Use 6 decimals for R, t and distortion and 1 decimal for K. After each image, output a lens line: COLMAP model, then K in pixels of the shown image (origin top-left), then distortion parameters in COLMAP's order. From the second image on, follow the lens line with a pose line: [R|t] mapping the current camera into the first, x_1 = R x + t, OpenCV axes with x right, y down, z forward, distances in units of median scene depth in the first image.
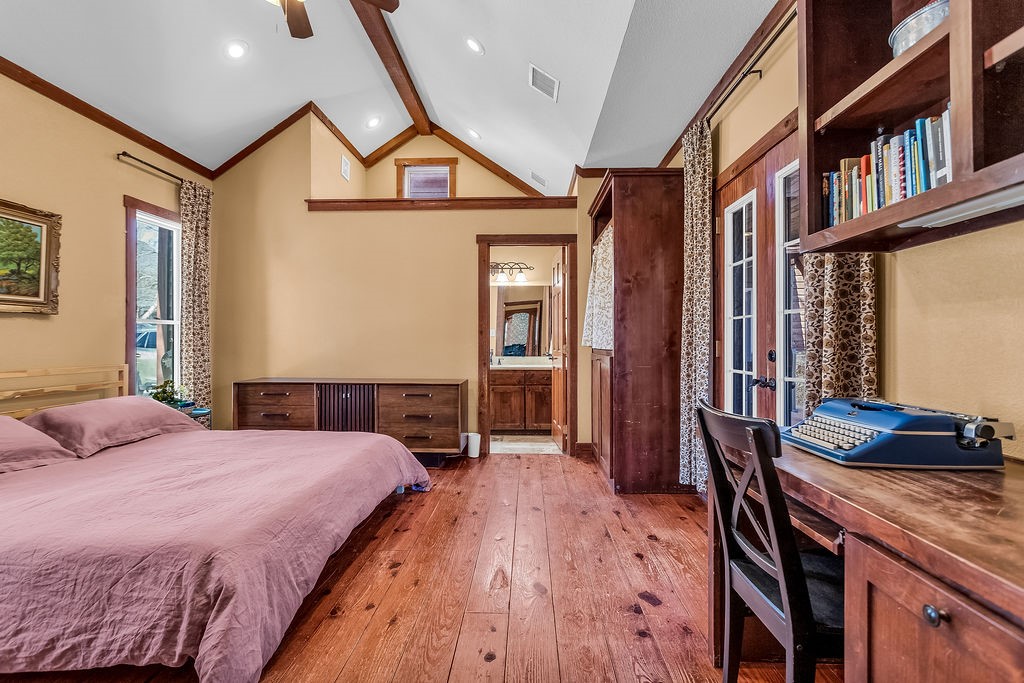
lens RADIAL K [[476.7, 0, 510.1], [0, 476.7, 339.3], [0, 0, 1]] dist [-0.001297, 0.001077]
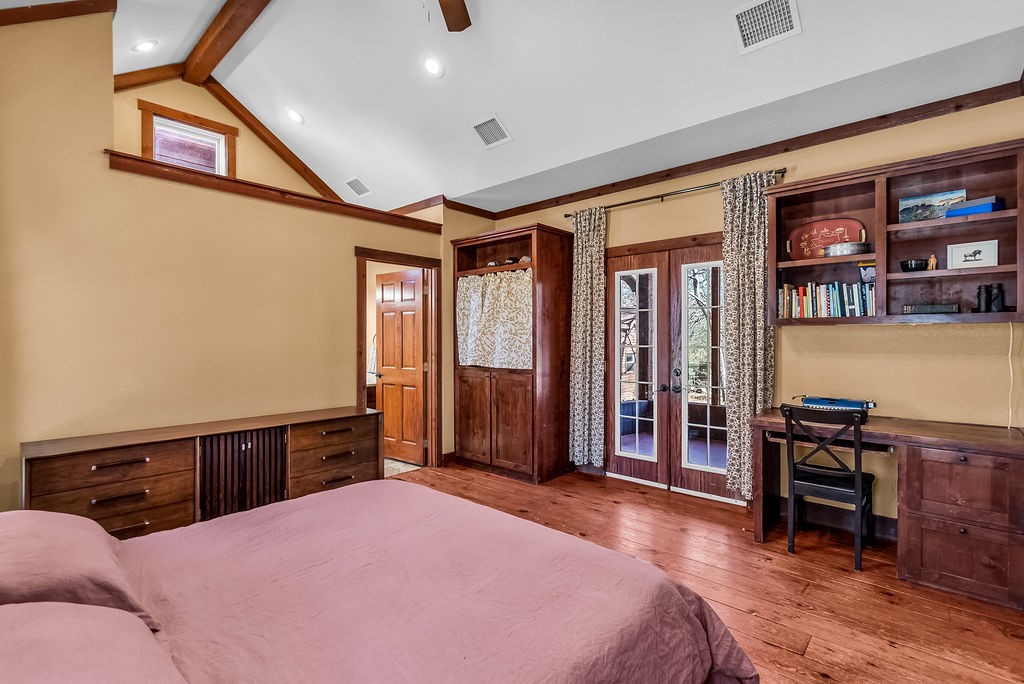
lens RADIAL K [[476.7, 0, 510.5], [0, 476.7, 340.4], [0, 0, 1]] dist [-0.001297, 0.001077]
pose [[0.644716, -0.005233, 0.764404, -0.741071], [-0.000905, 0.999971, 0.007609, -0.060305], [-0.764421, -0.005597, 0.644693, 0.241745]]
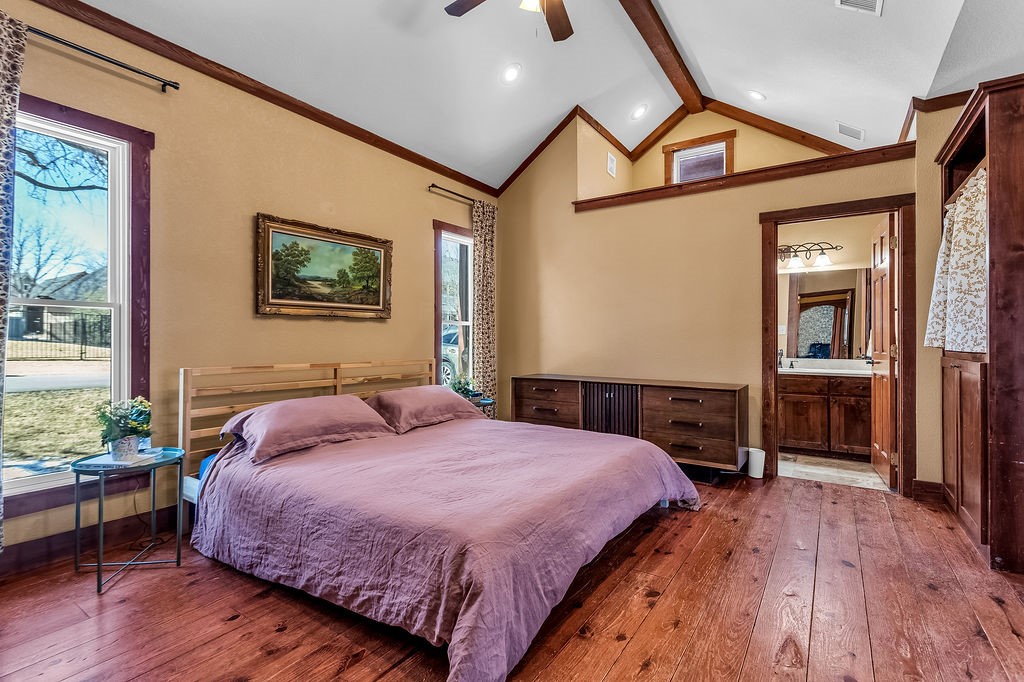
lens RADIAL K [[476.7, 0, 509.5], [0, 476.7, 338.0], [0, 0, 1]] dist [-0.001297, 0.001077]
pose [[0.847840, -0.000931, -0.530251, 0.001309], [0.001368, 0.999999, 0.000431, -0.000127], [0.530250, -0.001090, 0.847841, 0.071656]]
